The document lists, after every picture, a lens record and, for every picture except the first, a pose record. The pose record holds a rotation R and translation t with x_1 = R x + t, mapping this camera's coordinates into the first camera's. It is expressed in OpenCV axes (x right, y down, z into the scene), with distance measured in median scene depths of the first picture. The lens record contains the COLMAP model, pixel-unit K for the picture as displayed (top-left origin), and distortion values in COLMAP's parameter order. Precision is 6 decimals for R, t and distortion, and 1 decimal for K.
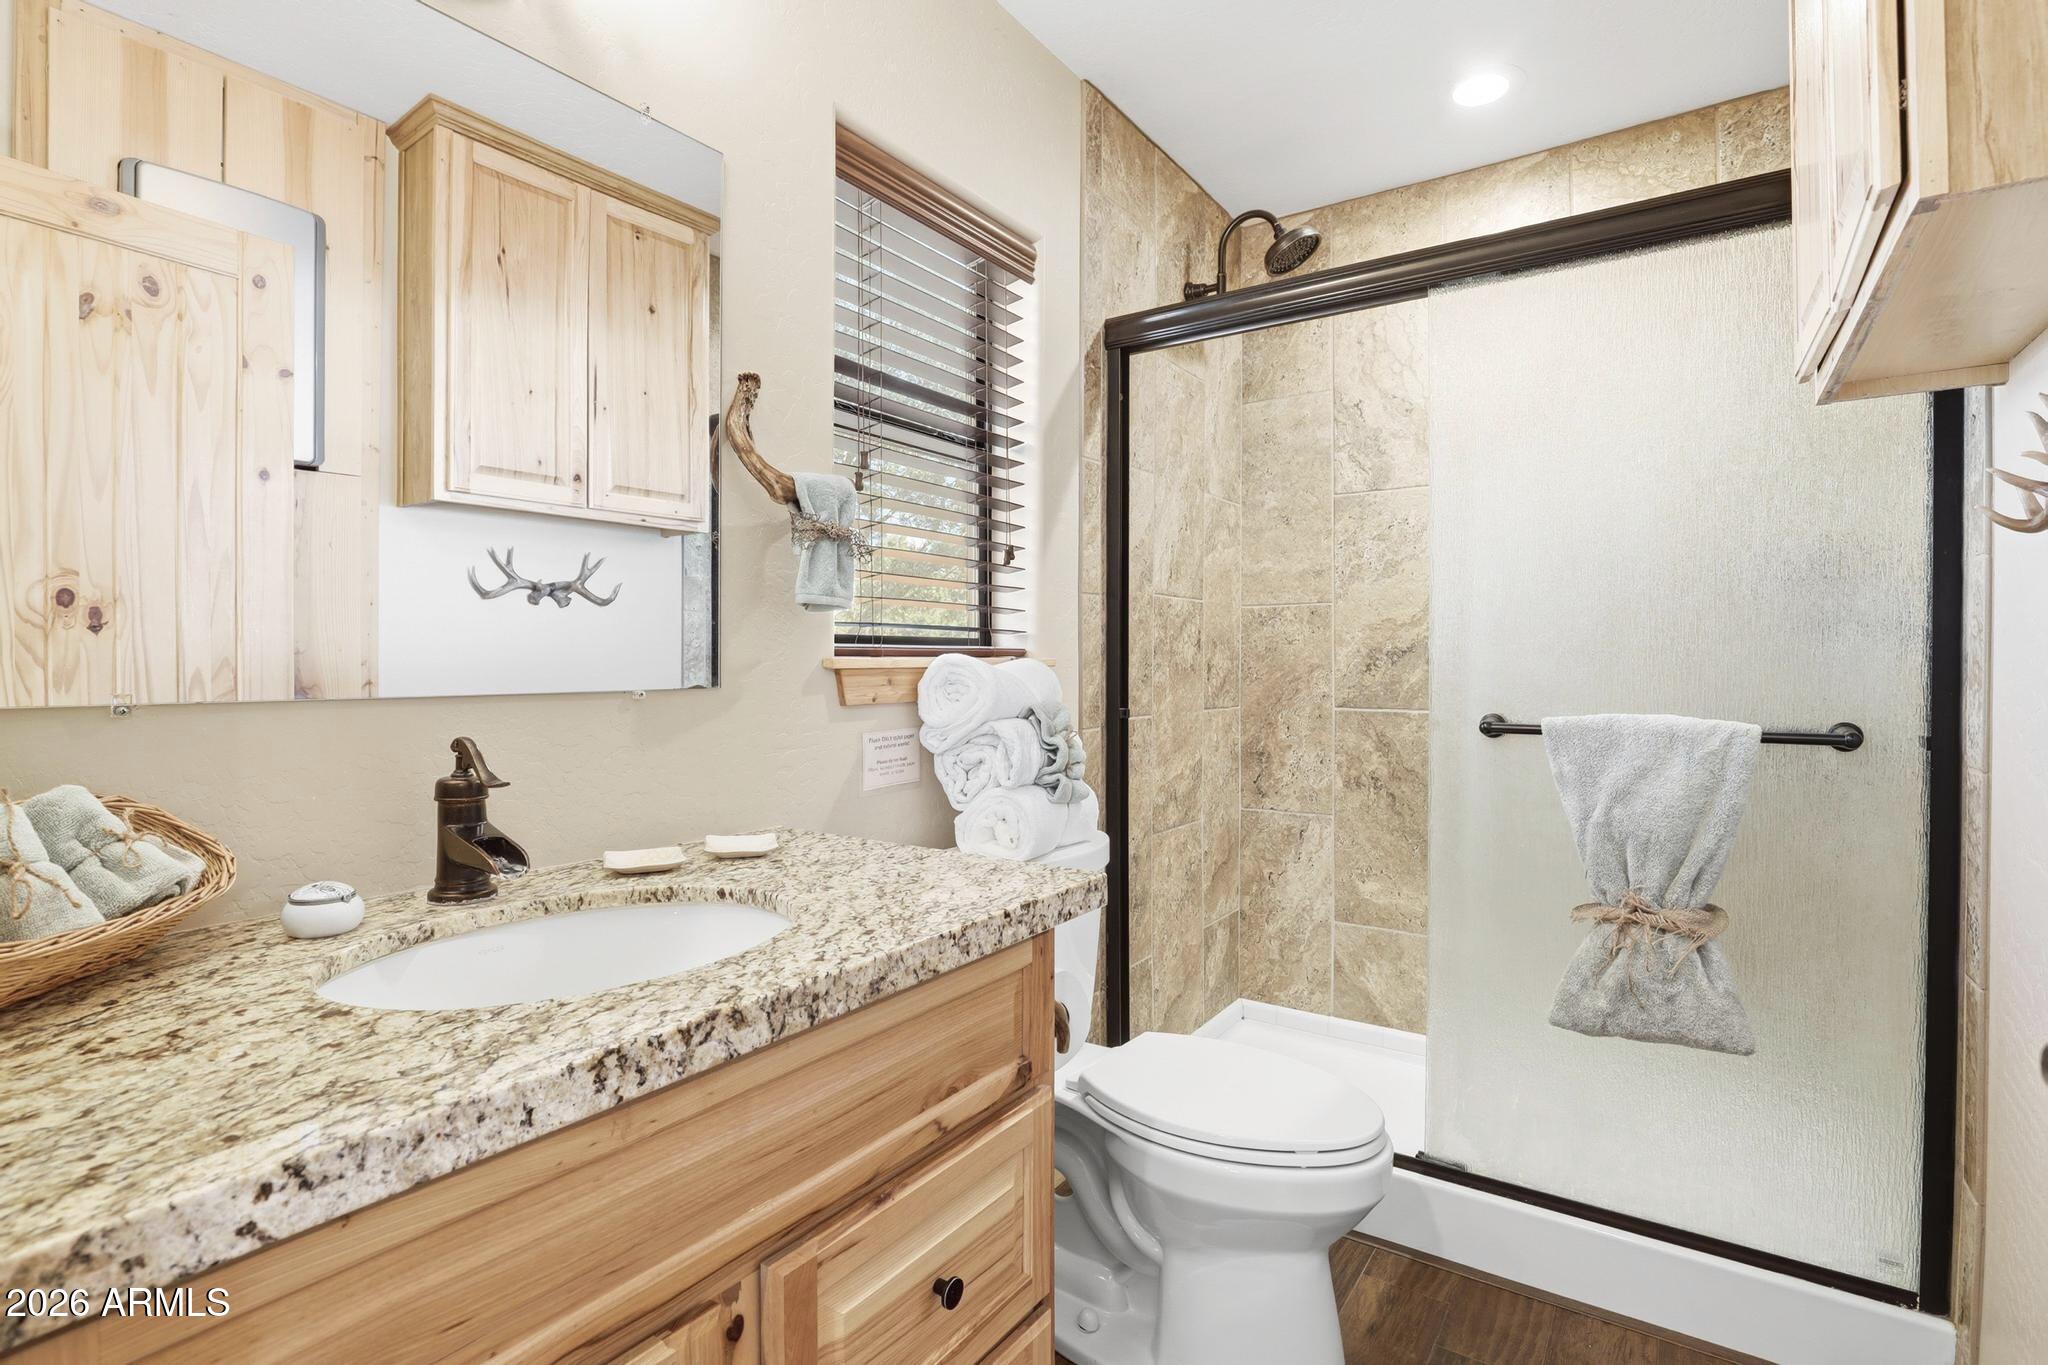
lens RADIAL K [[966.0, 0, 1026.9], [0, 966.0, 672.4], [0, 0, 1]] dist [-0.032471, 0.006076]
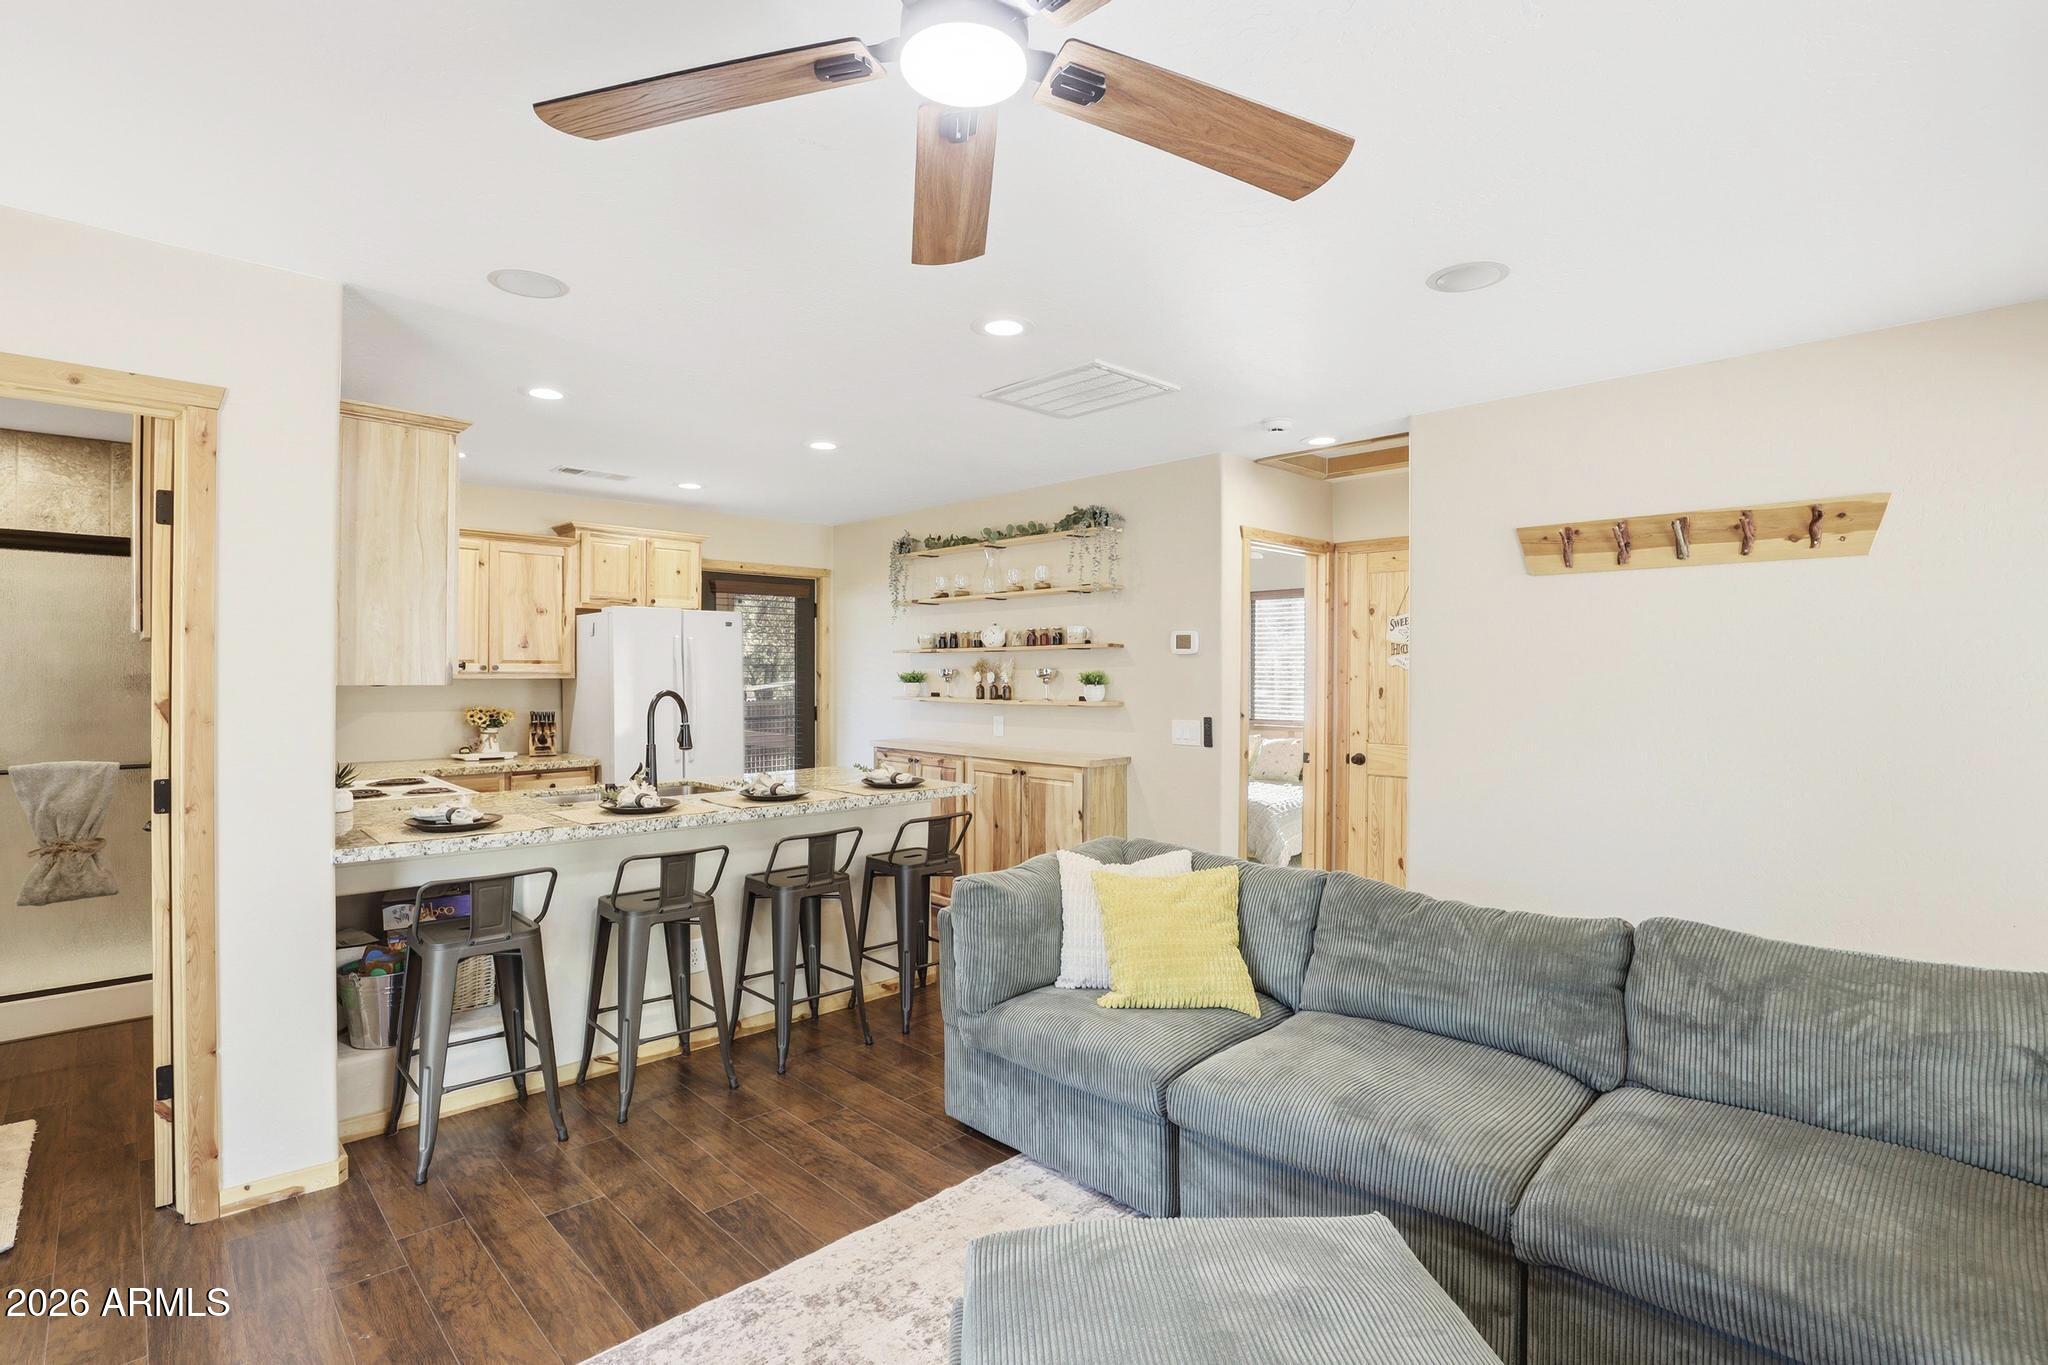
lens RADIAL K [[966.0, 0, 1030.8], [0, 966.0, 676.7], [0, 0, 1]] dist [-0.032471, 0.006076]
pose [[0.173042, 0.001530, 0.984913, -1.222295], [0.010184, 0.999943, -0.003343, -0.134493], [-0.984862, 0.010609, 0.173016, -1.750837]]
